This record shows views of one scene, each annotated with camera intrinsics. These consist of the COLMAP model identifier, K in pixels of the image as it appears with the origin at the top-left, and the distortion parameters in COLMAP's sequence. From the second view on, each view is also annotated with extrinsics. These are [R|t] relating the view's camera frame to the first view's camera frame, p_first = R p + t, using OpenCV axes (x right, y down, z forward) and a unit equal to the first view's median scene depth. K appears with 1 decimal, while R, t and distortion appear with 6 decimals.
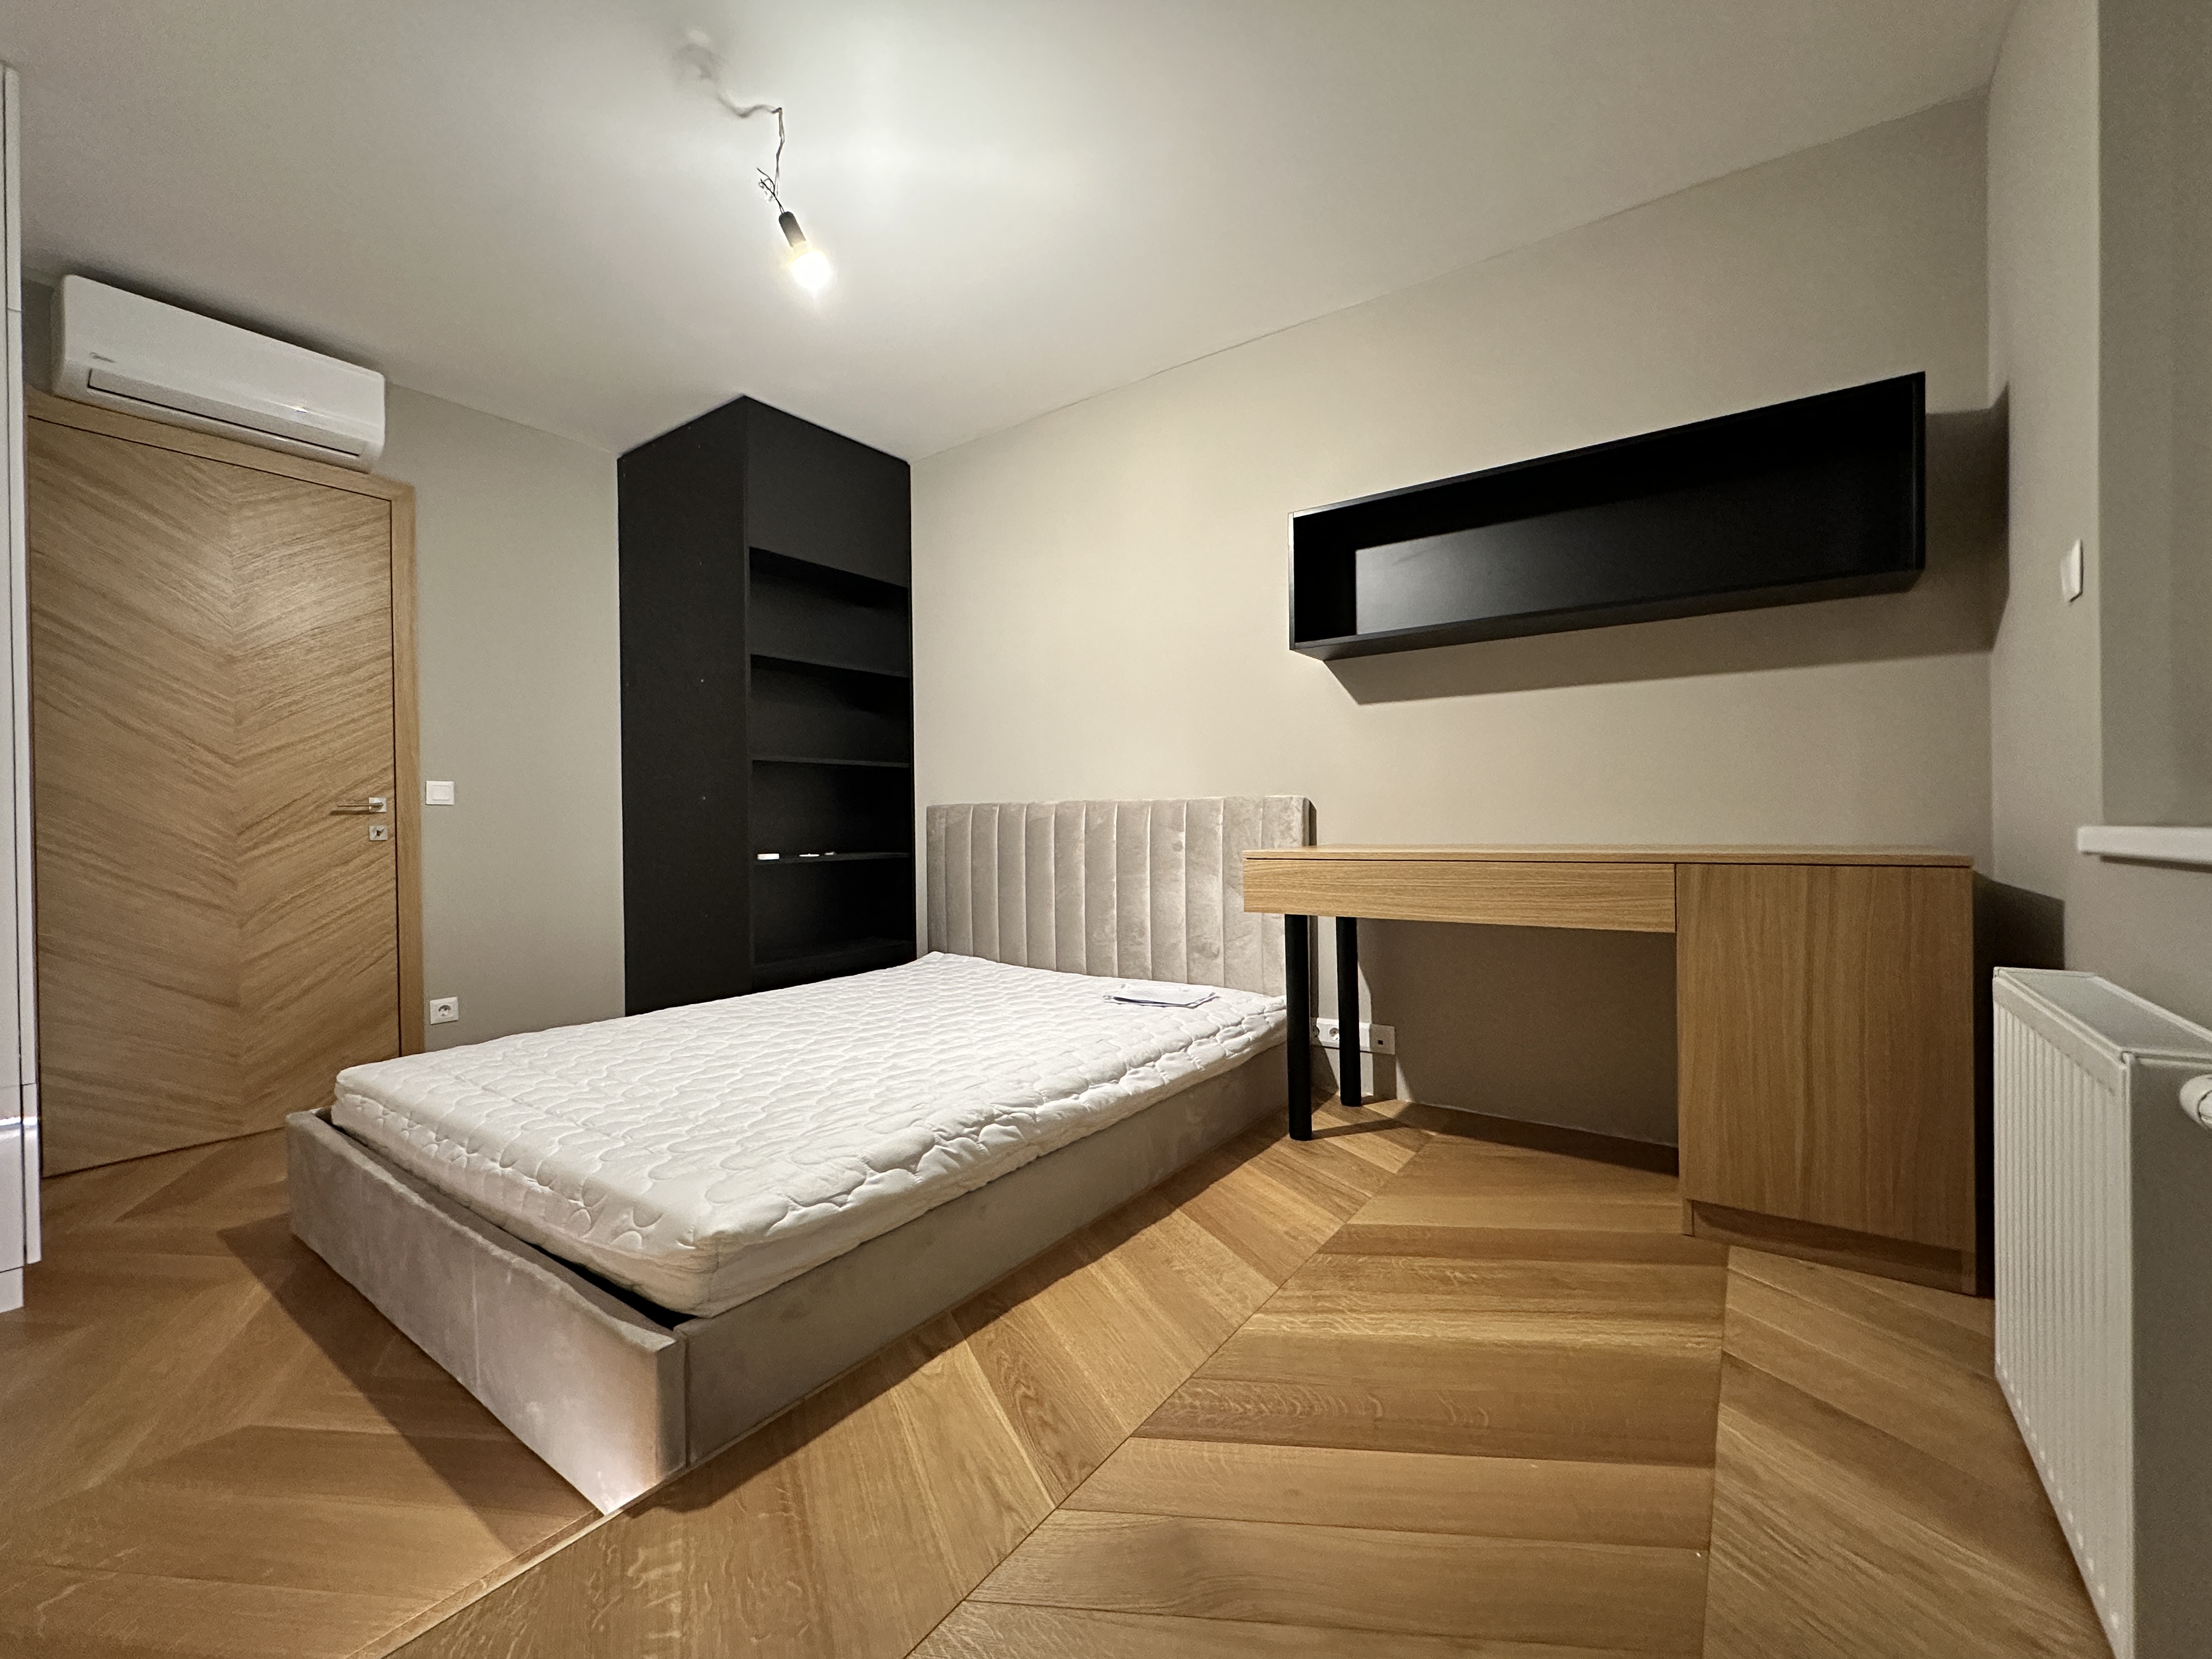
lens RADIAL K [[914.3, 0, 1106.0], [0, 914.3, 829.5], [0, 0, 1]] dist [-0.001944, 0.000322]
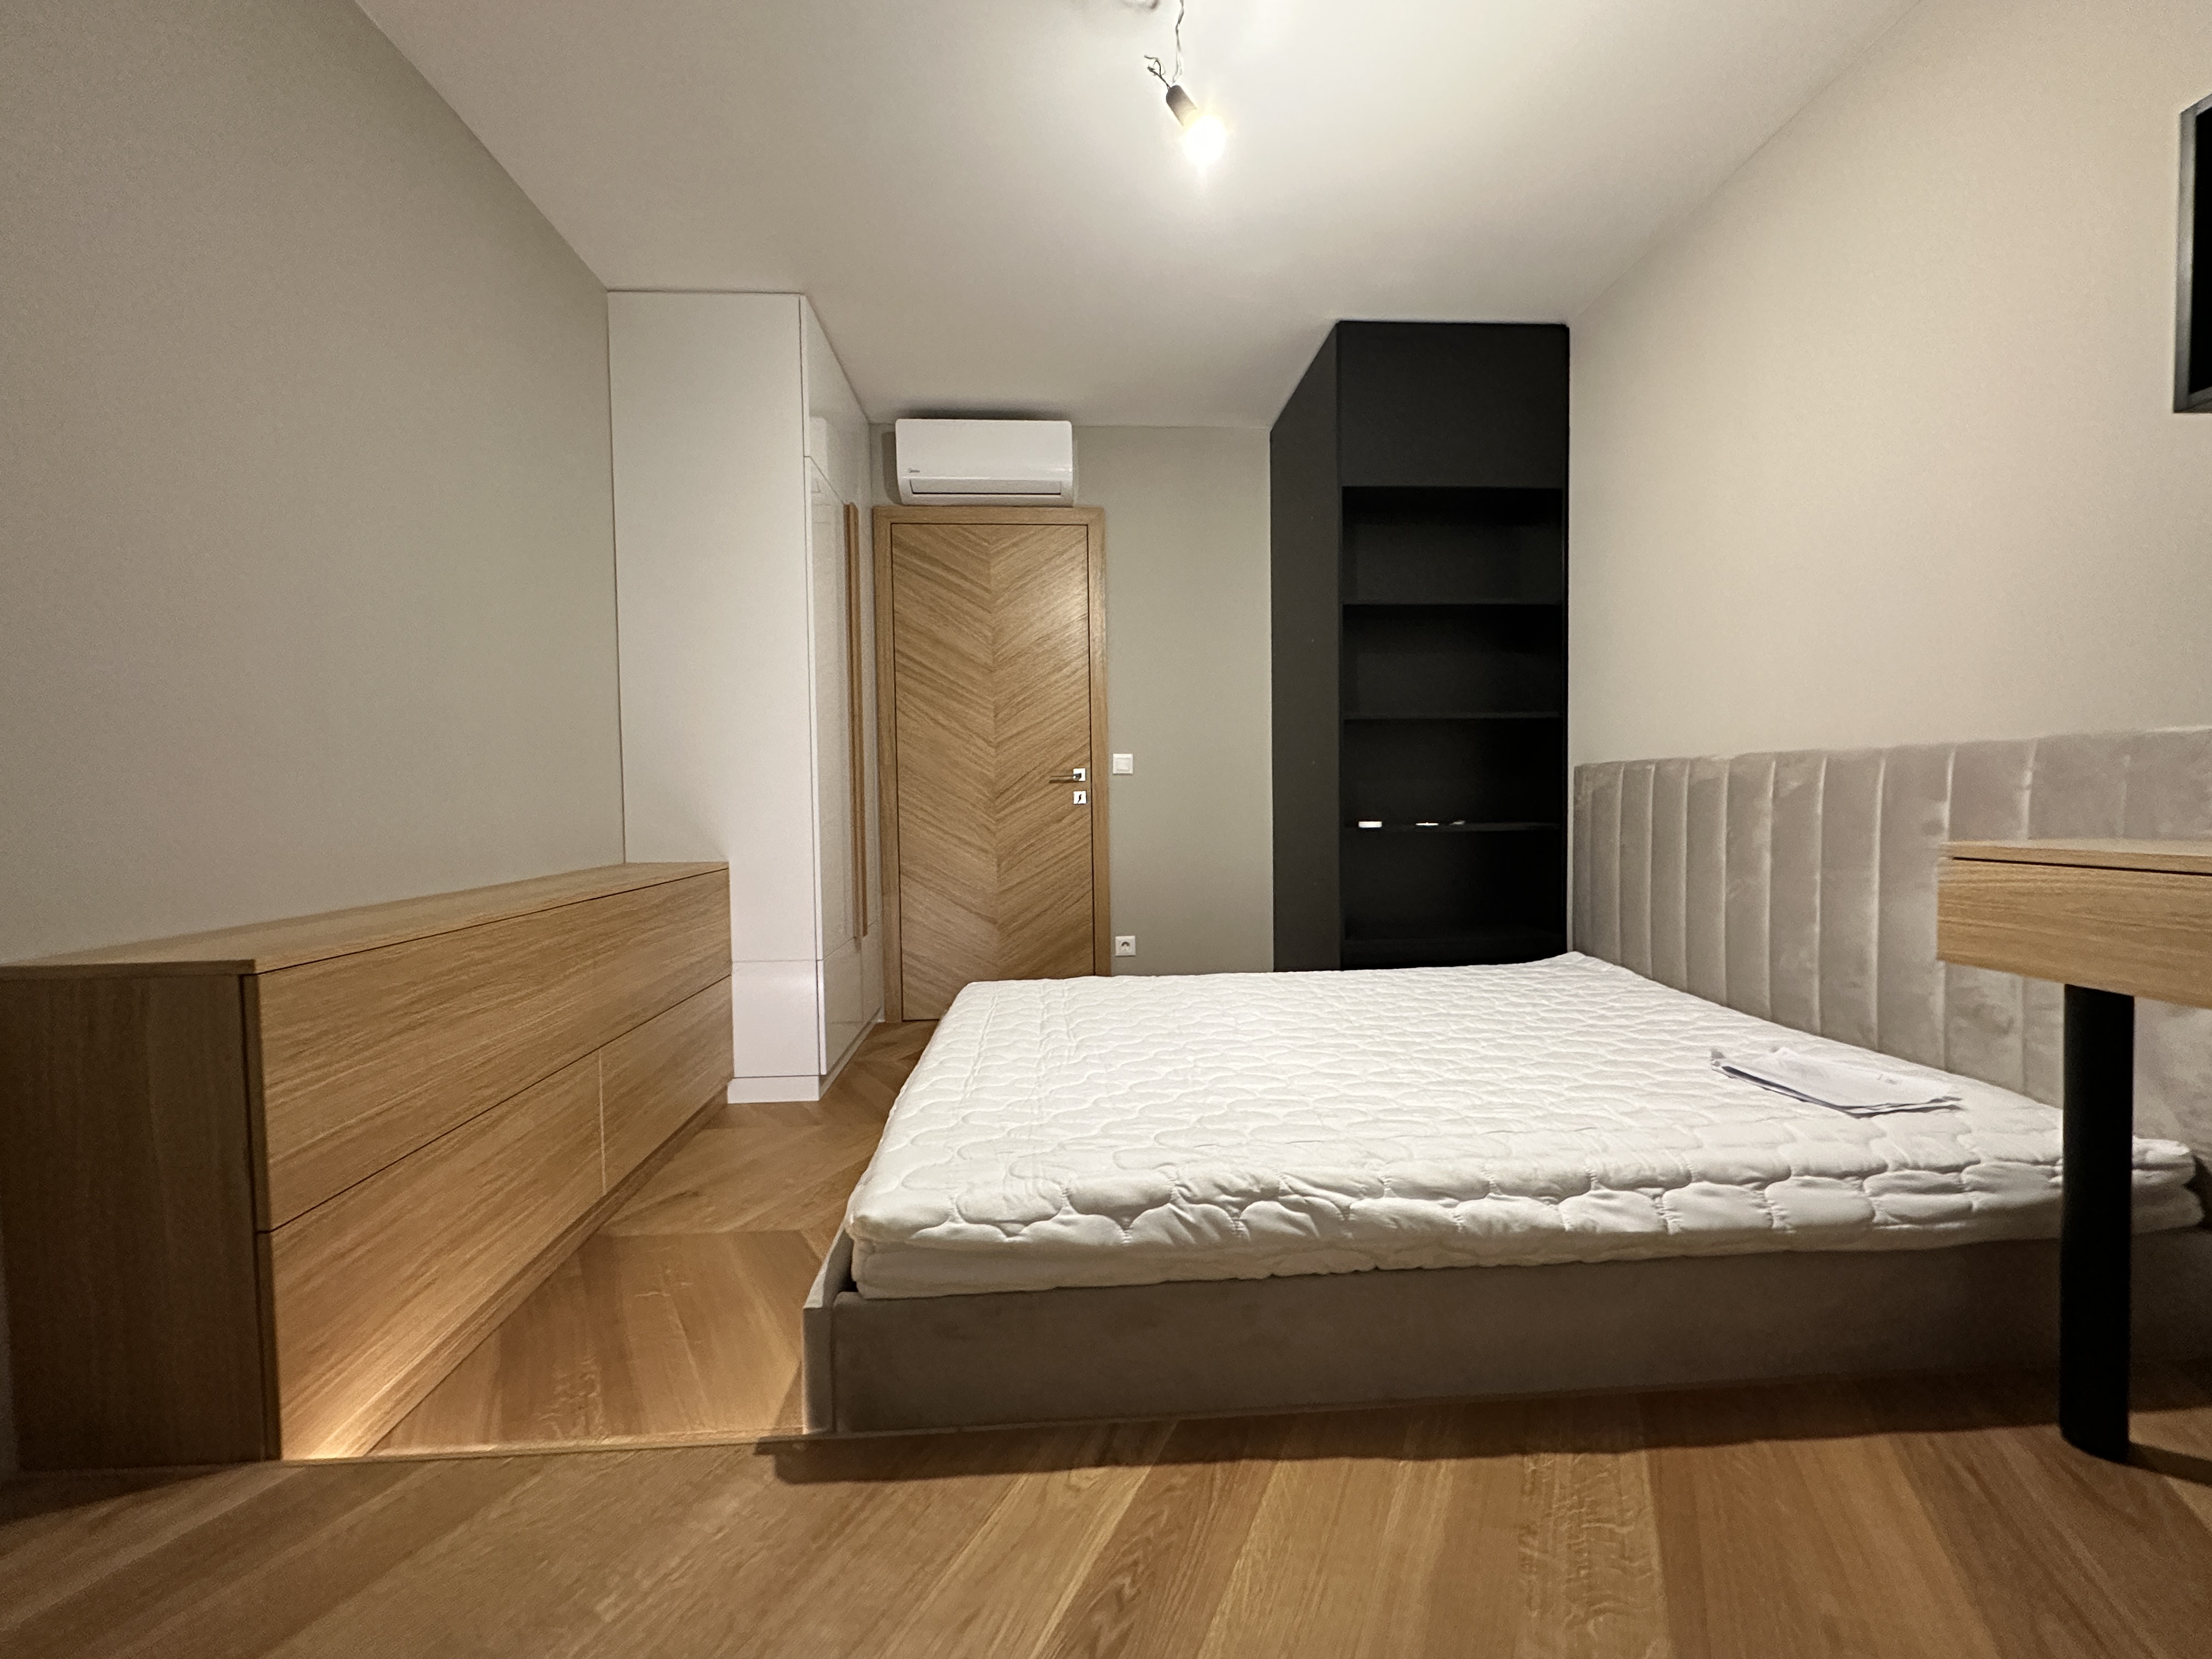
lens RADIAL K [[914.3, 0, 1106.0], [0, 914.3, 829.5], [0, 0, 1]] dist [-0.001944, 0.000322]
pose [[0.631060, 0.031439, -0.775097, 0.243237], [0.001479, 0.999128, 0.041730, -0.005741], [0.775733, -0.027480, 0.630463, 0.302678]]
